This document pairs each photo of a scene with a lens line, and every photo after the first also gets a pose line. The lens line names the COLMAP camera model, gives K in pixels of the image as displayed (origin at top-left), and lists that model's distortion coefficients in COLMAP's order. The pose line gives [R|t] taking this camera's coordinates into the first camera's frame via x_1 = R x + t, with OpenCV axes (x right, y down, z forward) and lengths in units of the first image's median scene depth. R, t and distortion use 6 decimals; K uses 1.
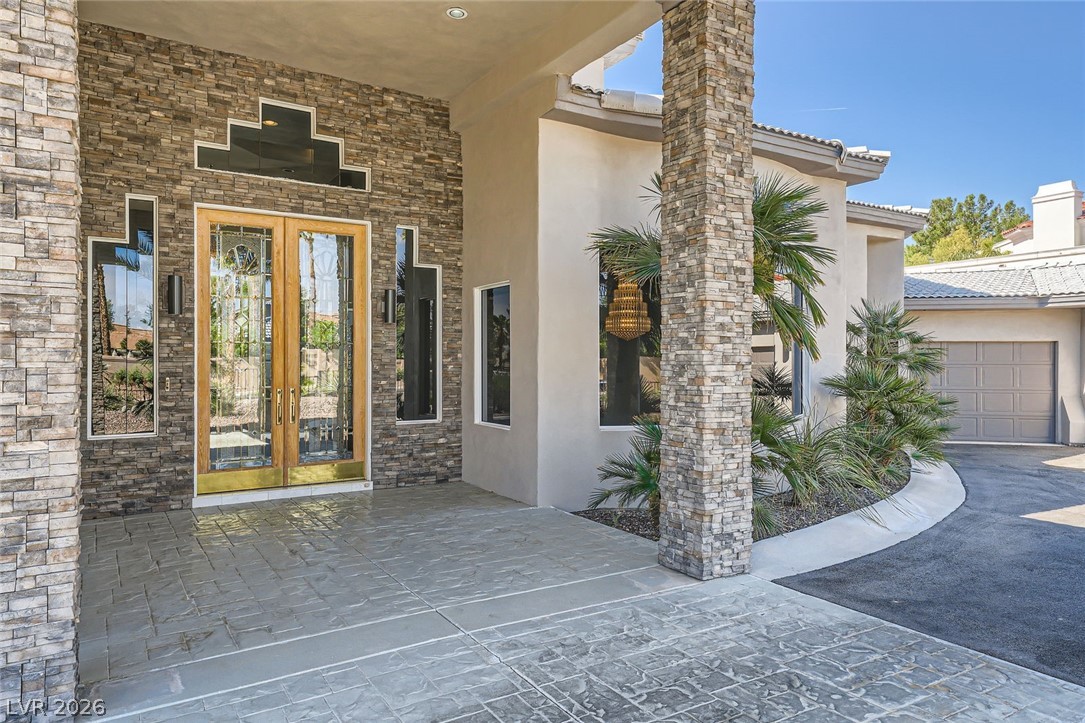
lens RADIAL K [[697.4, 0, 542.5], [0, 697.4, 361.5], [0, 0, 1]] dist [0.001088, 0.000529]
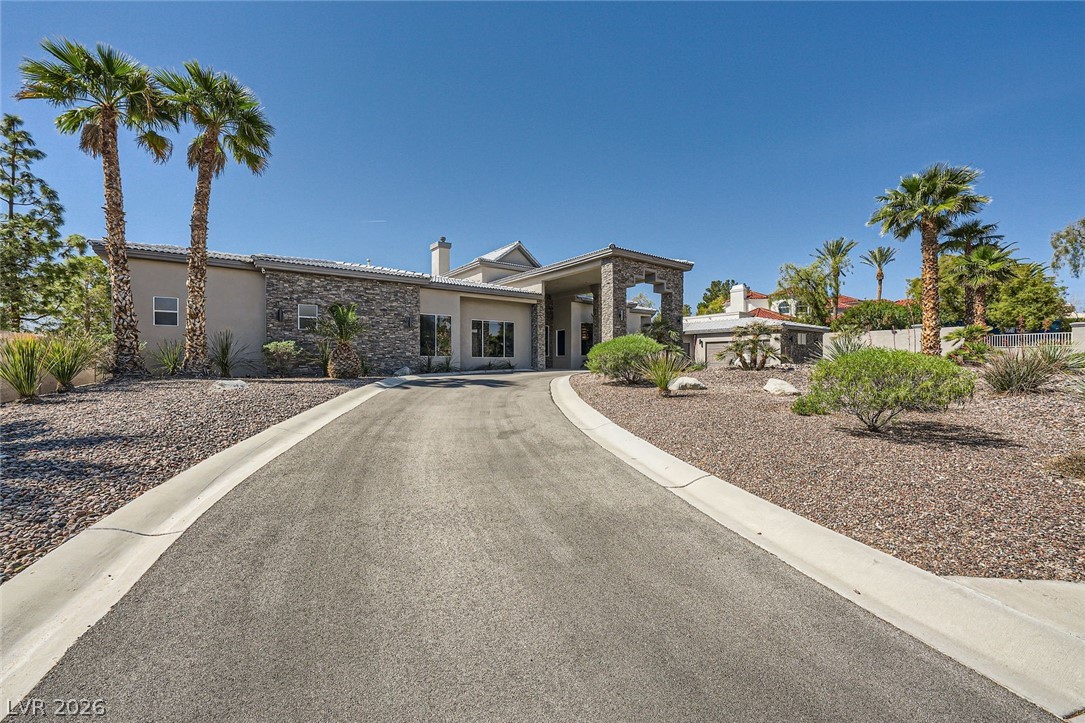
lens RADIAL K [[428.9, 0, 546.2], [0, 428.9, 363.8], [0, 0, 1]] dist [-0.013241, 0.000191]
pose [[0.996797, 0.000986, 0.079961, -0.485807], [-0.001493, 0.999979, 0.006274, 0.138423], [-0.079954, -0.006373, 0.996778, -2.447206]]
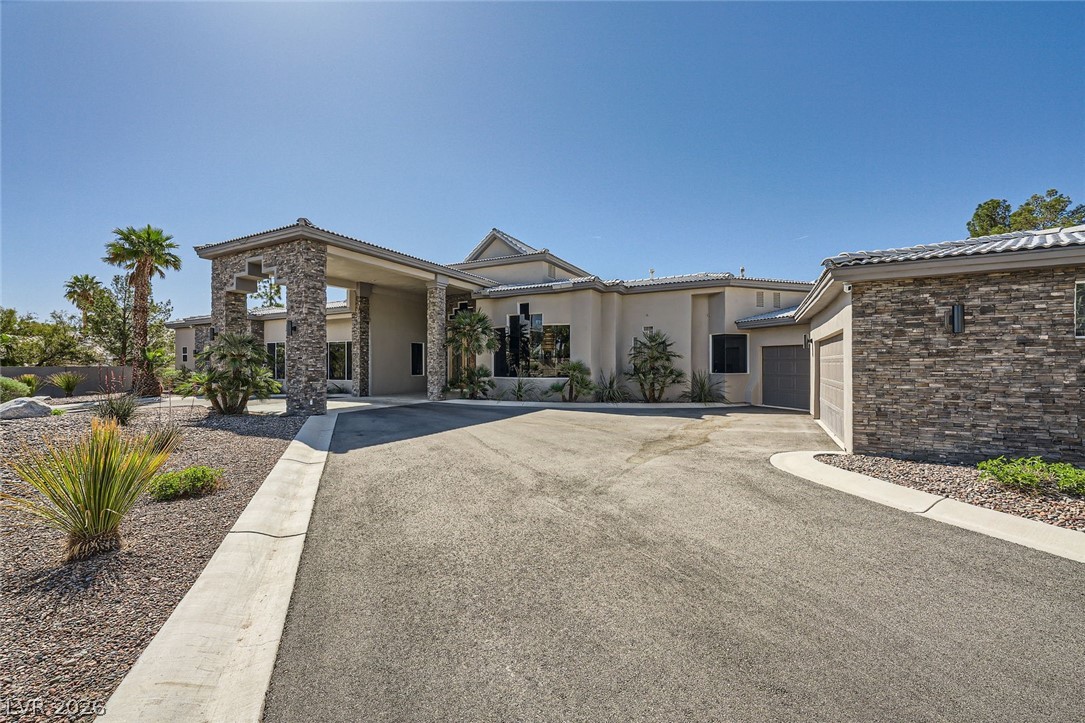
lens RADIAL K [[428.9, 0, 546.2], [0, 428.9, 363.8], [0, 0, 1]] dist [-0.013241, 0.000191]
pose [[0.504427, 0.000020, -0.863454, 2.276447], [0.001440, 0.999999, 0.000865, 0.018011], [0.863453, -0.001680, 0.504426, 0.099384]]
